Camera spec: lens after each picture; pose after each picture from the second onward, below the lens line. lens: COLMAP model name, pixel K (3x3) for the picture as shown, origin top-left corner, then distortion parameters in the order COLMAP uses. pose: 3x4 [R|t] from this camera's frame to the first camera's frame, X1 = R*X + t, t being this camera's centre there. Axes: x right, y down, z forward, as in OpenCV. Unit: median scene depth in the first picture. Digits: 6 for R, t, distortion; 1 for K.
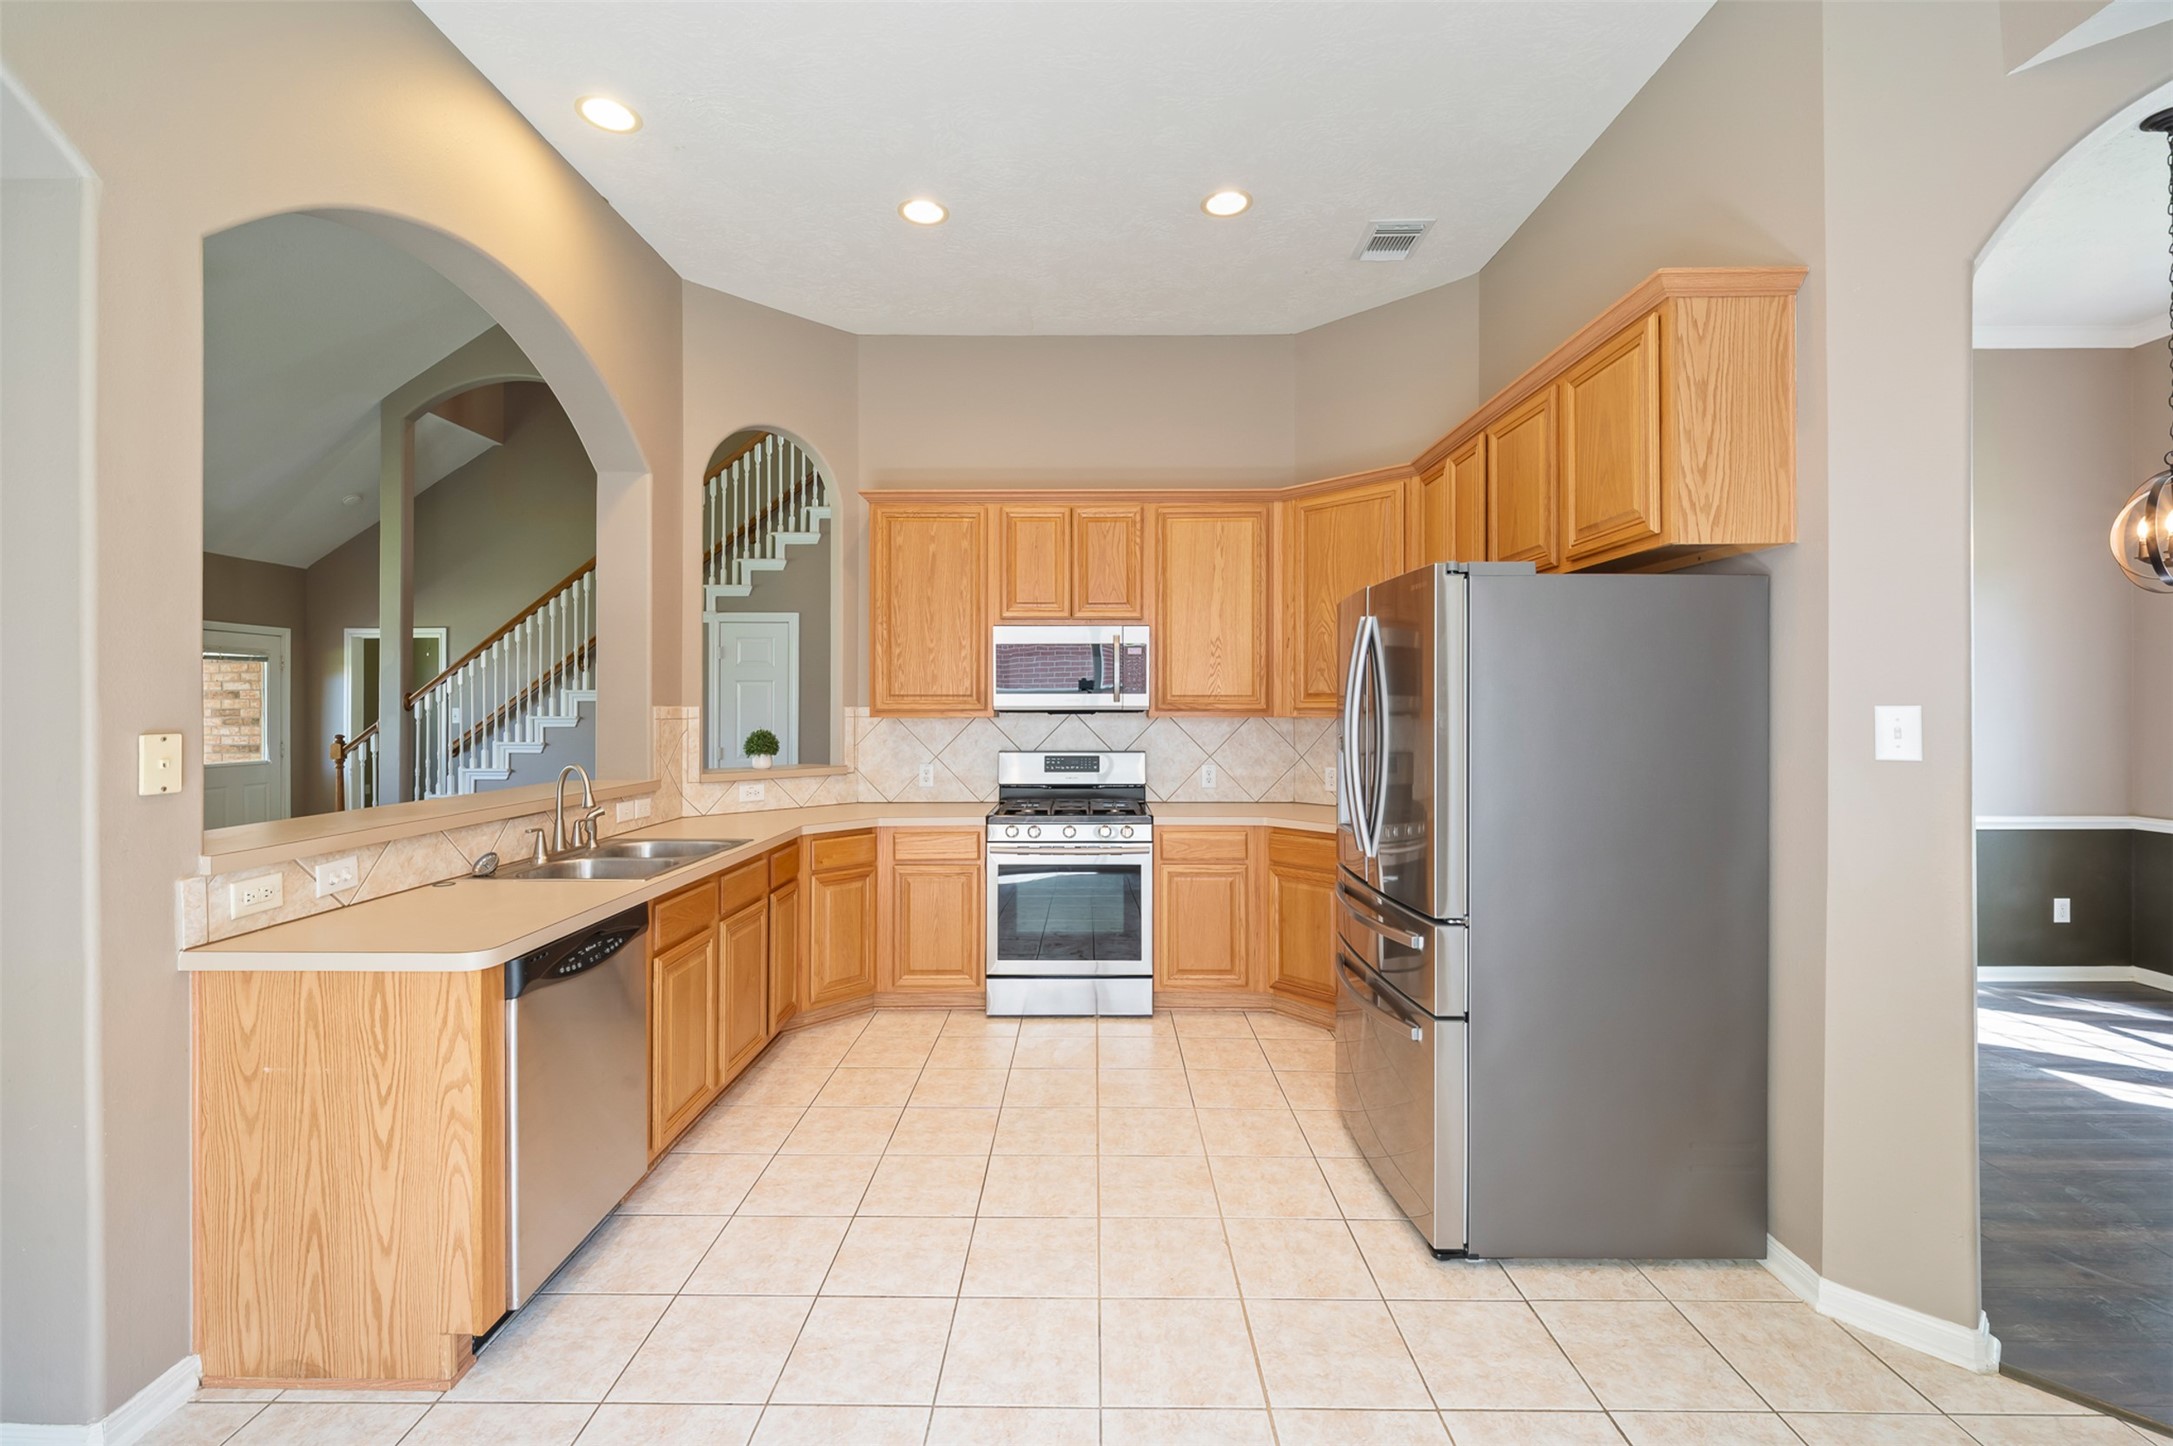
lens RADIAL K [[904.2, 0, 1083.0], [0, 904.2, 703.6], [0, 0, 1]] dist [0.013020, -0.009417]
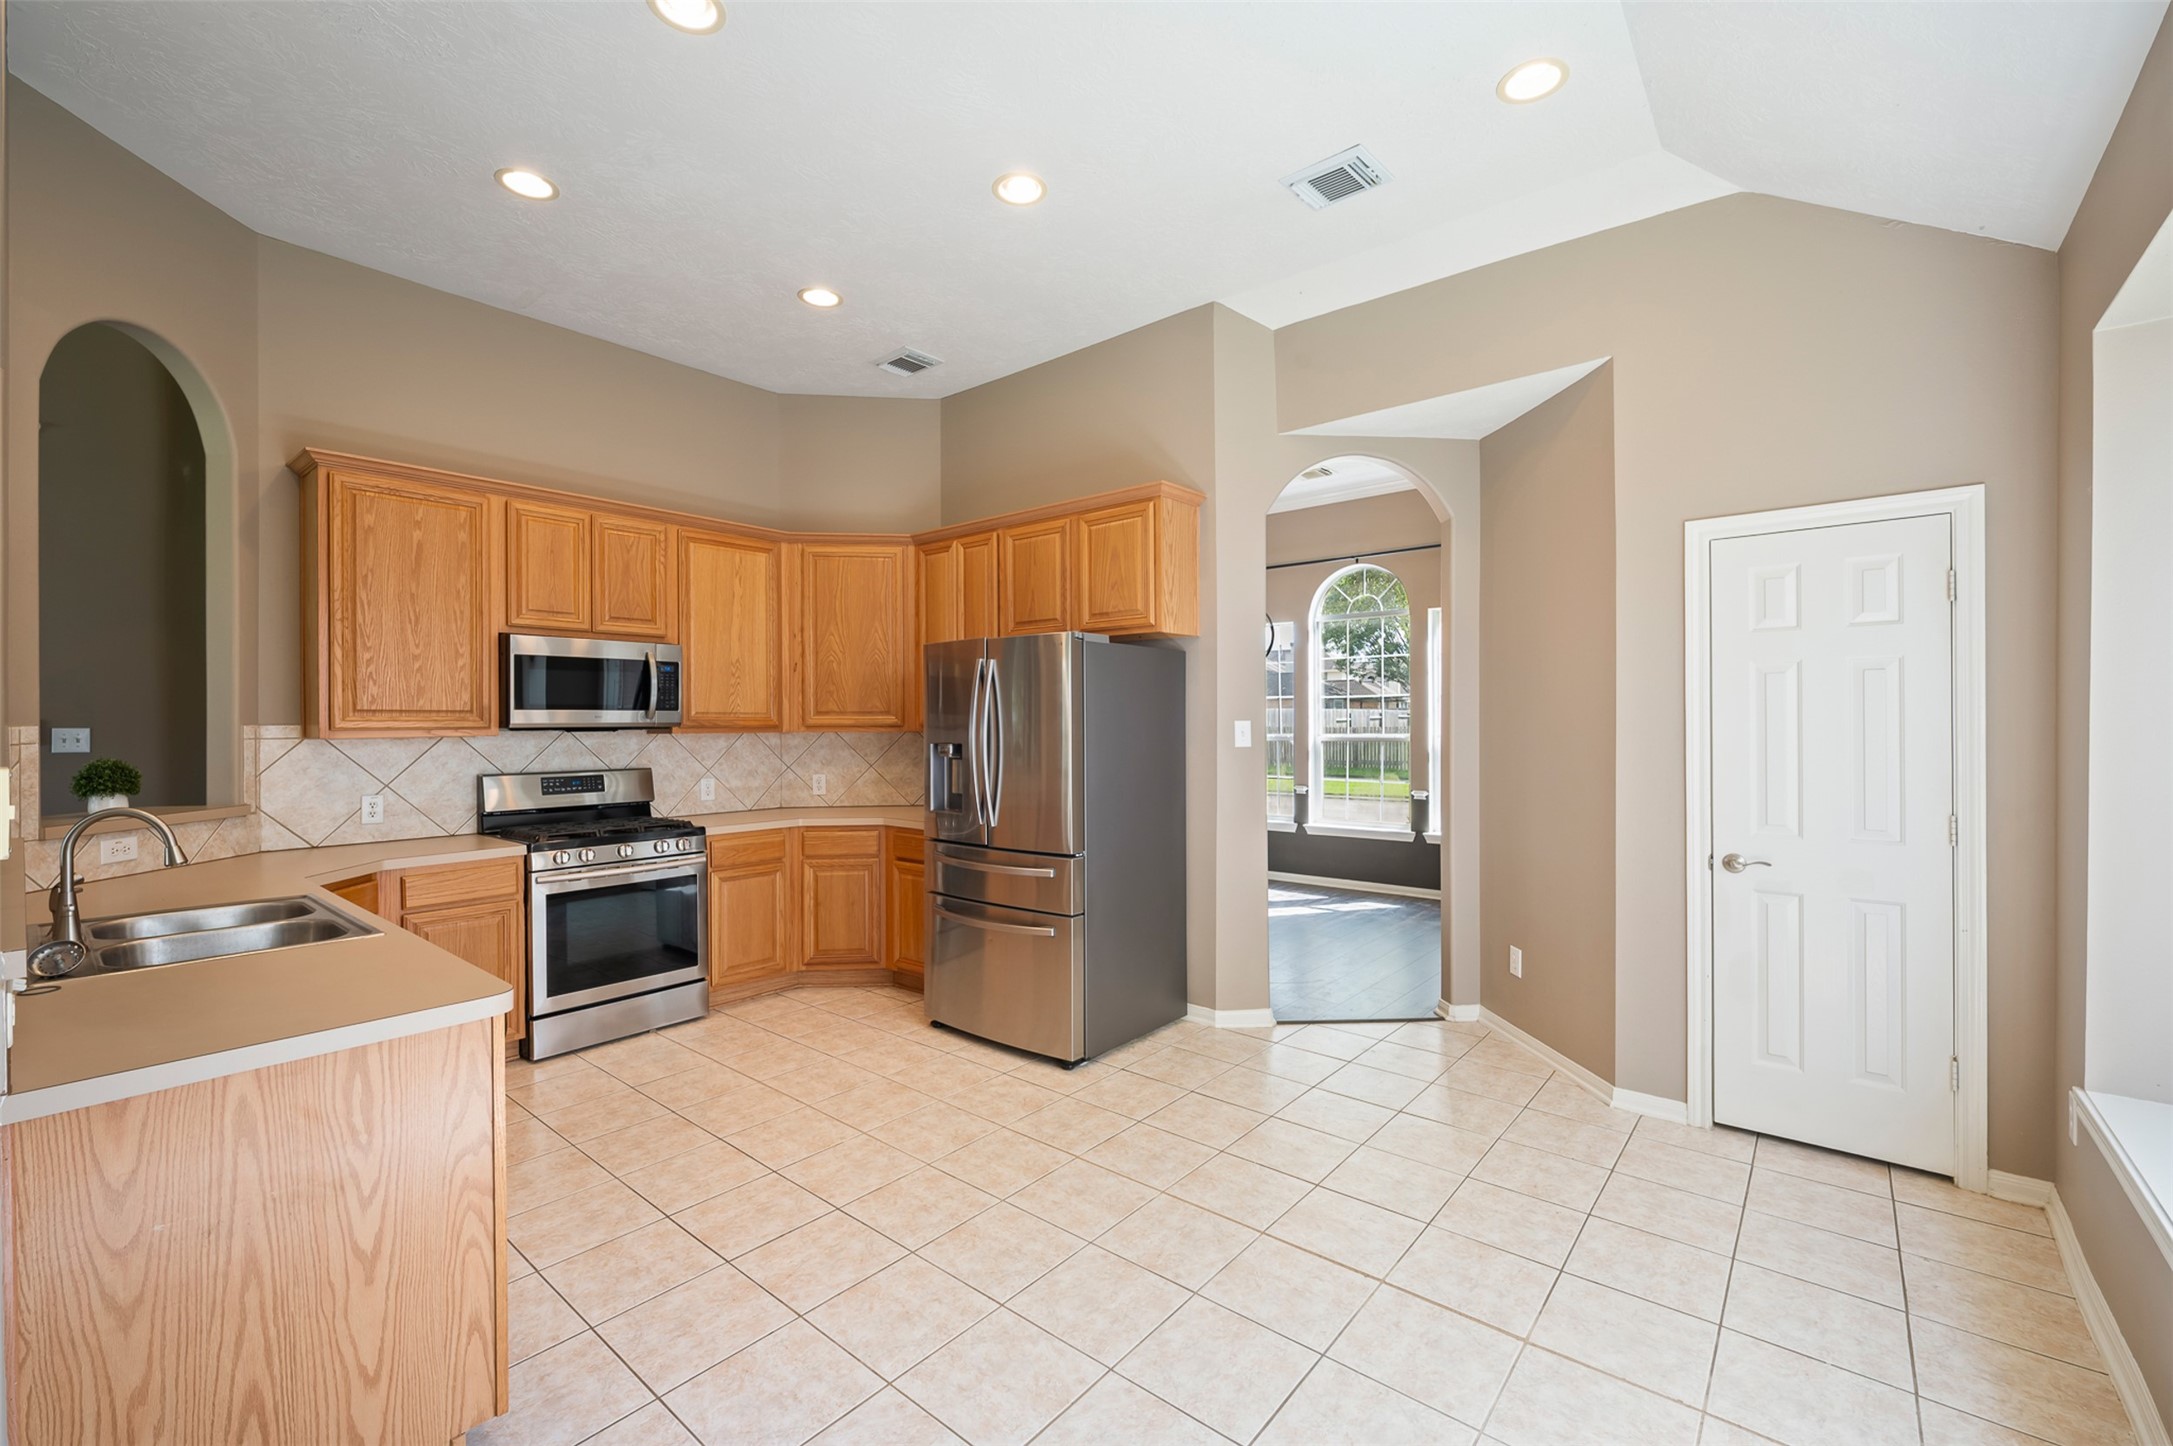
lens RADIAL K [[901.1, 0, 1088.9], [0, 901.1, 719.8], [0, 0, 1]] dist [0.001846, -0.000677]
pose [[0.631685, -0.000787, 0.775225, -0.454195], [0.001545, 0.999999, -0.000244, 0.000289], [-0.775224, 0.001352, 0.631685, -0.012775]]
